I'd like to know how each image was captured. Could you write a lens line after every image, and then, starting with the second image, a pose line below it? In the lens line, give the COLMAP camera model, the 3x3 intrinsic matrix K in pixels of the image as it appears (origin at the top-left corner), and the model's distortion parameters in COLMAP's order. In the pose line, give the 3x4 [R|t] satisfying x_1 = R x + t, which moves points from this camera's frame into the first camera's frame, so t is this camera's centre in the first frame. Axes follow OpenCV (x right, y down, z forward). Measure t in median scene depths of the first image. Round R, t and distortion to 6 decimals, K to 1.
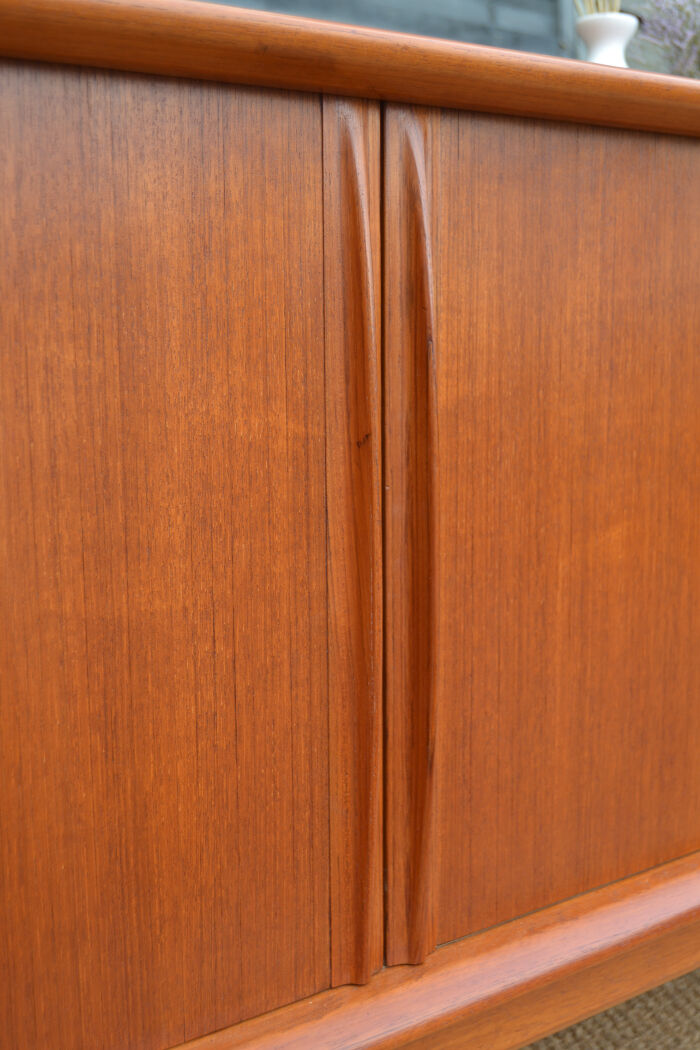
lens RADIAL K [[1302.1, 0, 353.2], [0, 1302.1, 528.4], [0, 0, 1]] dist [-0.038945, 0.000000]
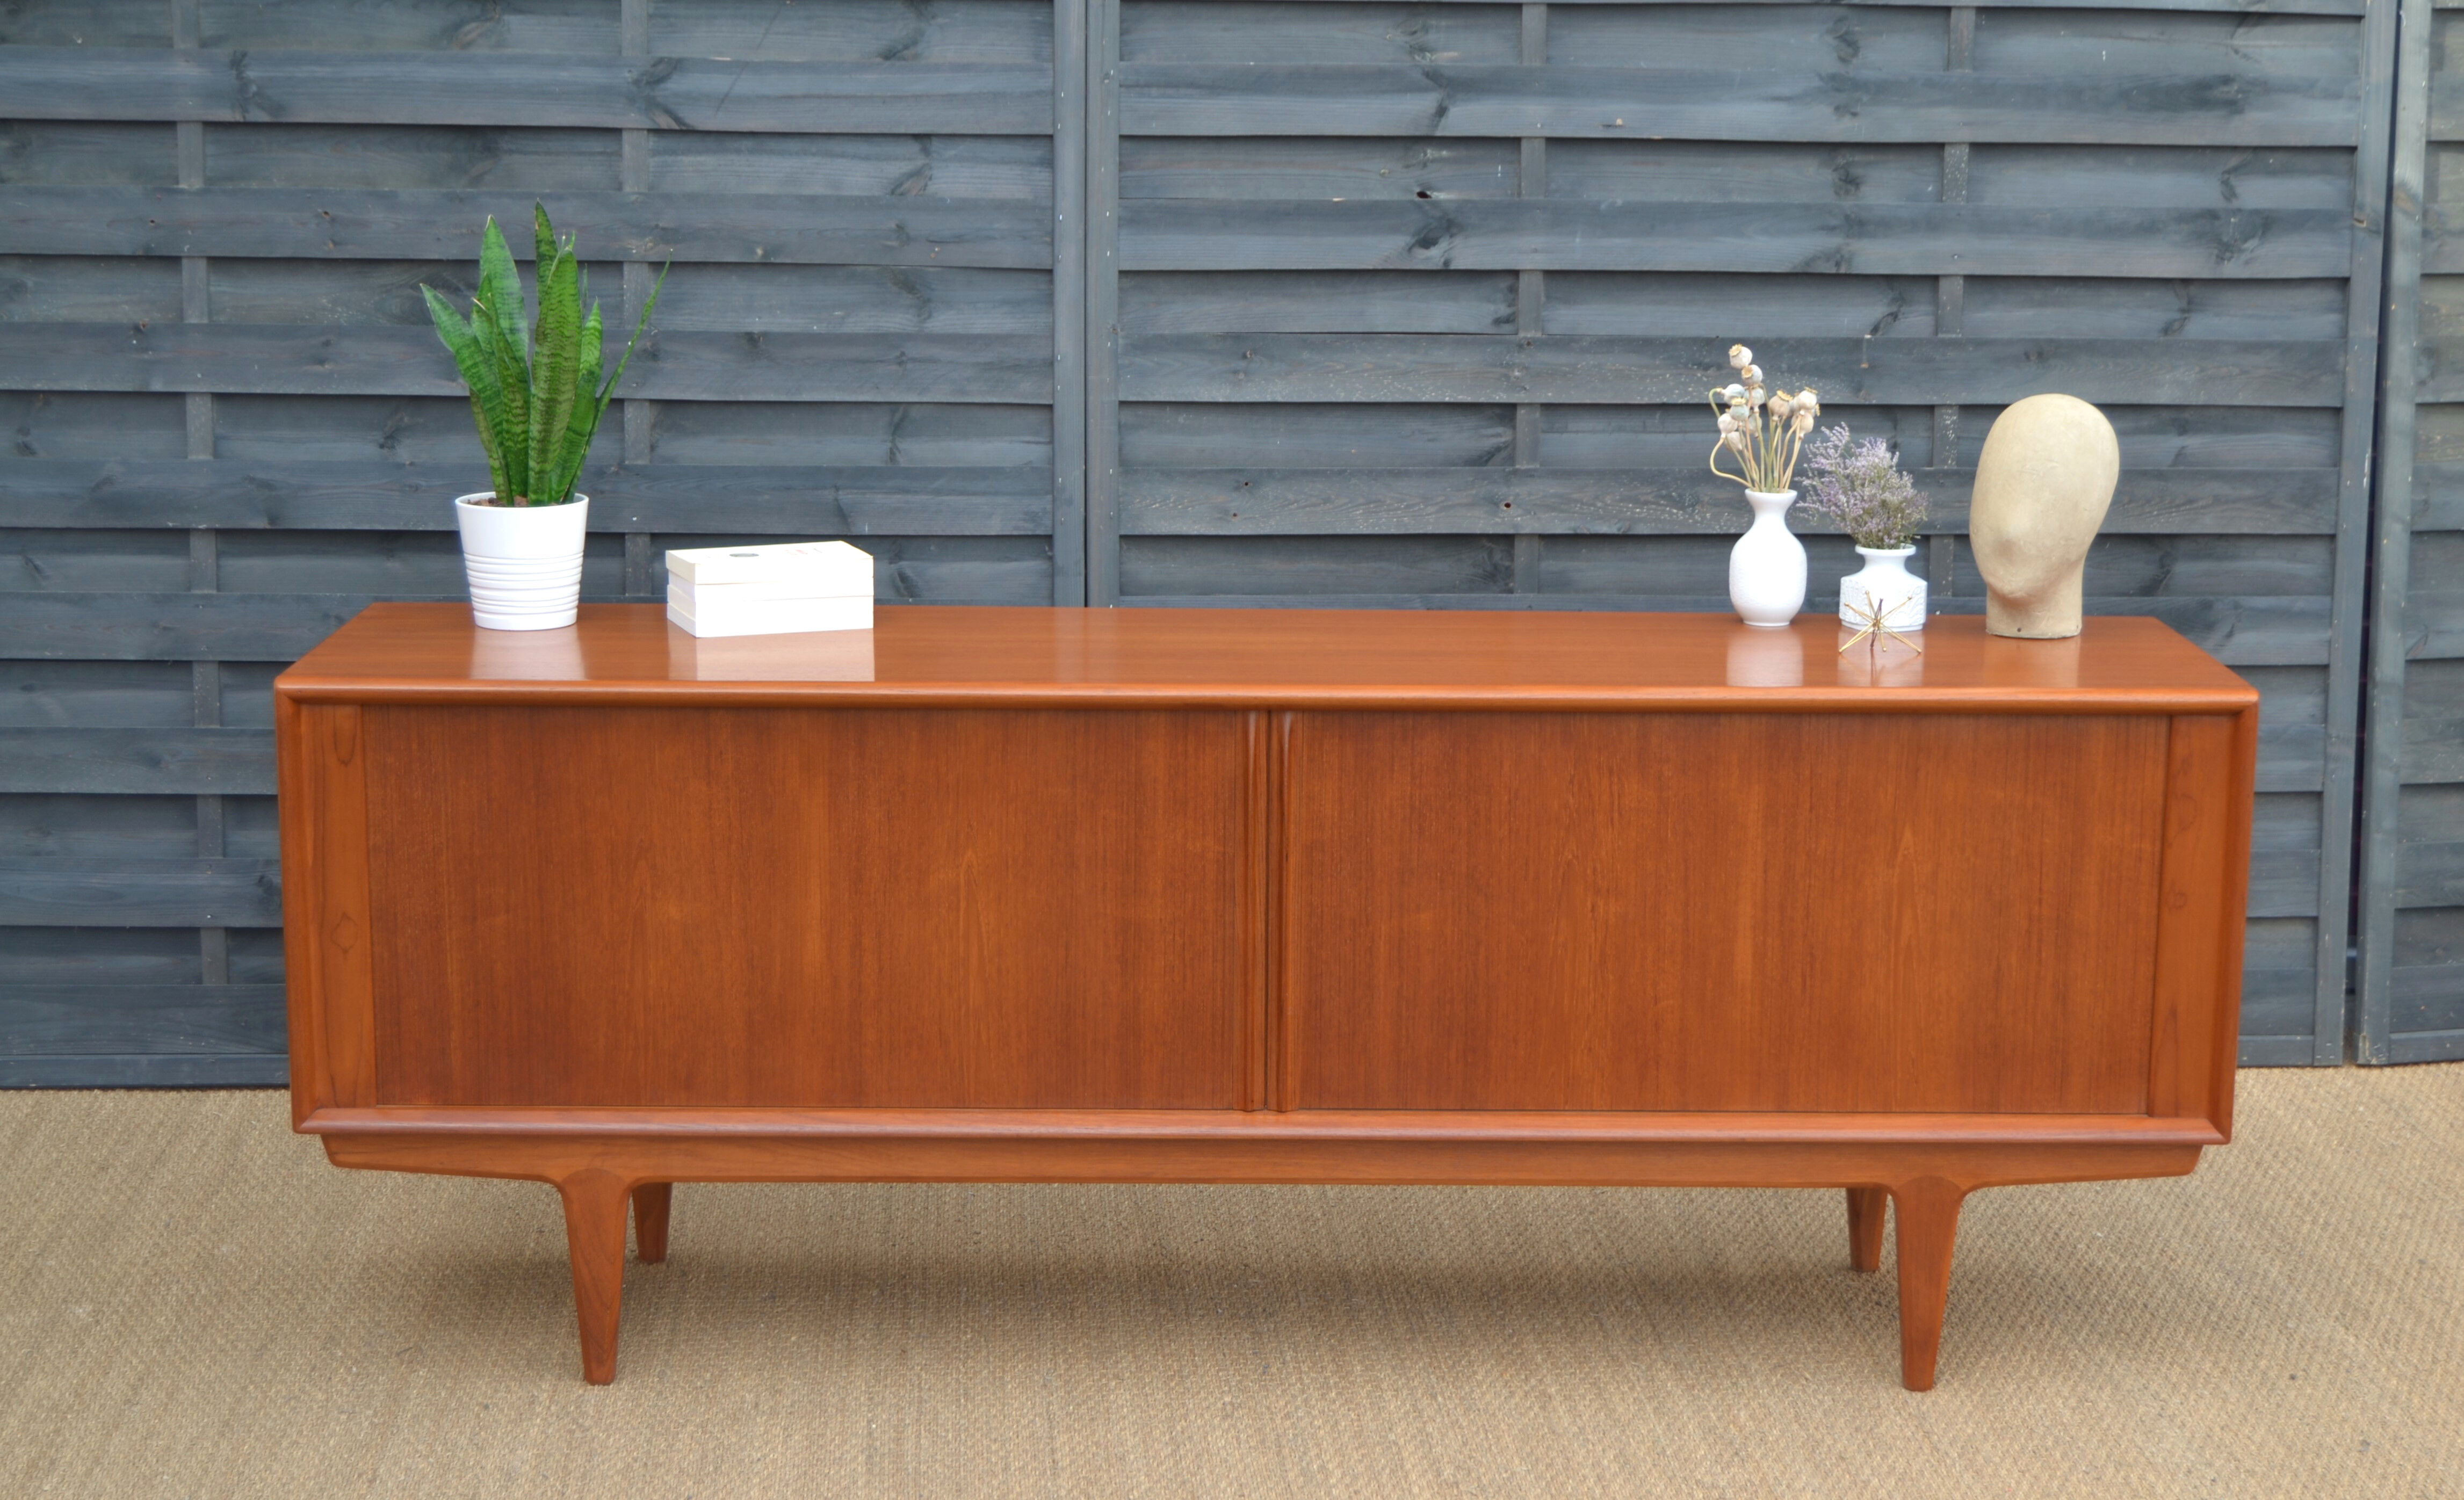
lens RADIAL K [[4002.6, 0, 1255.2], [0, 4002.6, 821.1], [0, 0, 1]] dist [-0.012088, 0.000000]
pose [[0.811190, 0.138561, -0.568131, 3.579743], [-0.105815, 0.990265, 0.090430, -0.687688], [0.575130, -0.013240, 0.817955, -4.215583]]
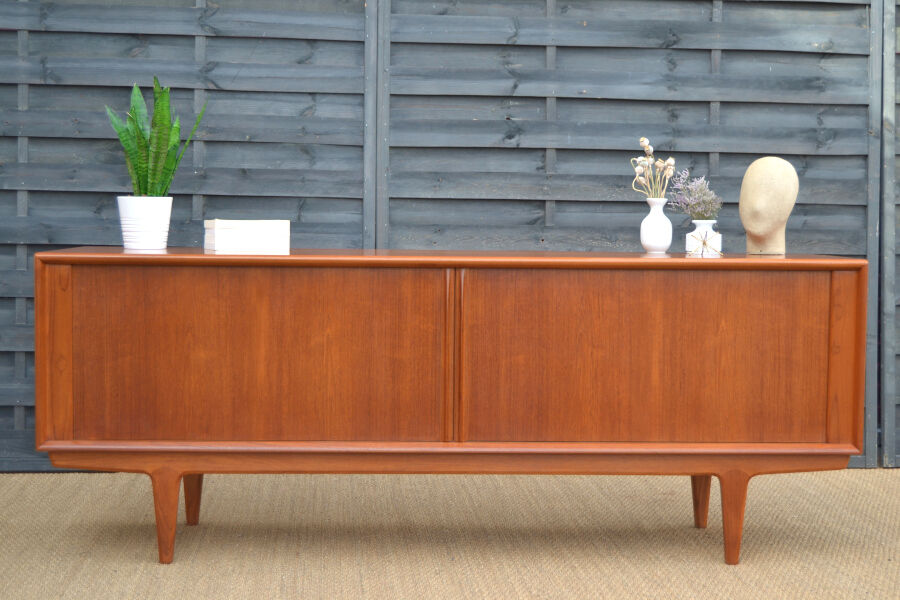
lens RADIAL K [[1361.6, 0, 456.2], [0, 1361.6, 298.1], [0, 0, 1]] dist [-0.014297, 0.000000]
pose [[0.824041, 0.053279, -0.564020, 2.885816], [-0.105026, 0.992678, -0.059673, 0.115385], [0.556711, 0.108409, 0.823602, -3.241472]]
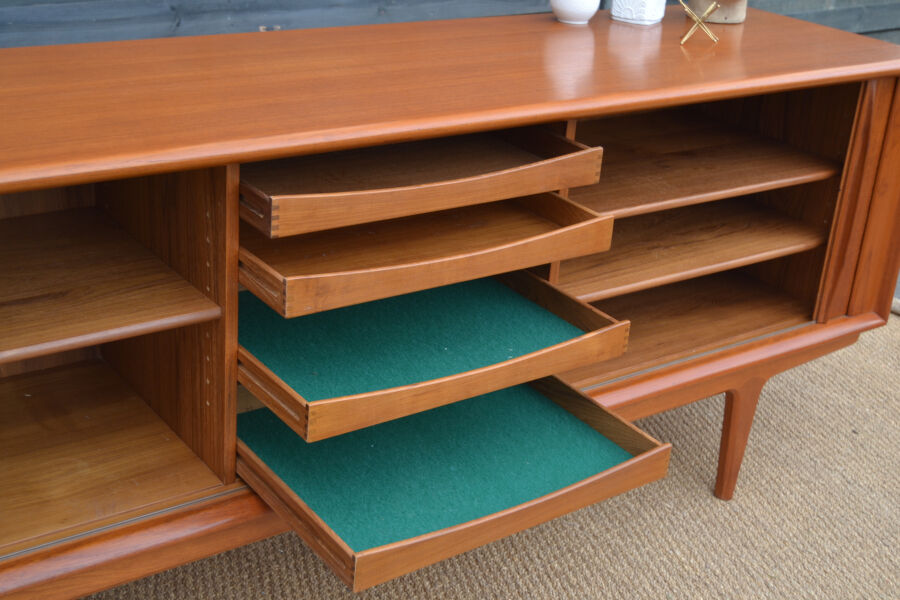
lens RADIAL K [[1272.4, 0, 450.9], [0, 1272.4, 296.8], [0, 0, 1]] dist [0.026617, 0.000000]
pose [[0.996474, 0.076894, 0.033568, -0.004157], [-0.082863, 0.964711, 0.249932, -0.608779], [-0.013165, -0.251832, 0.967681, -1.442963]]
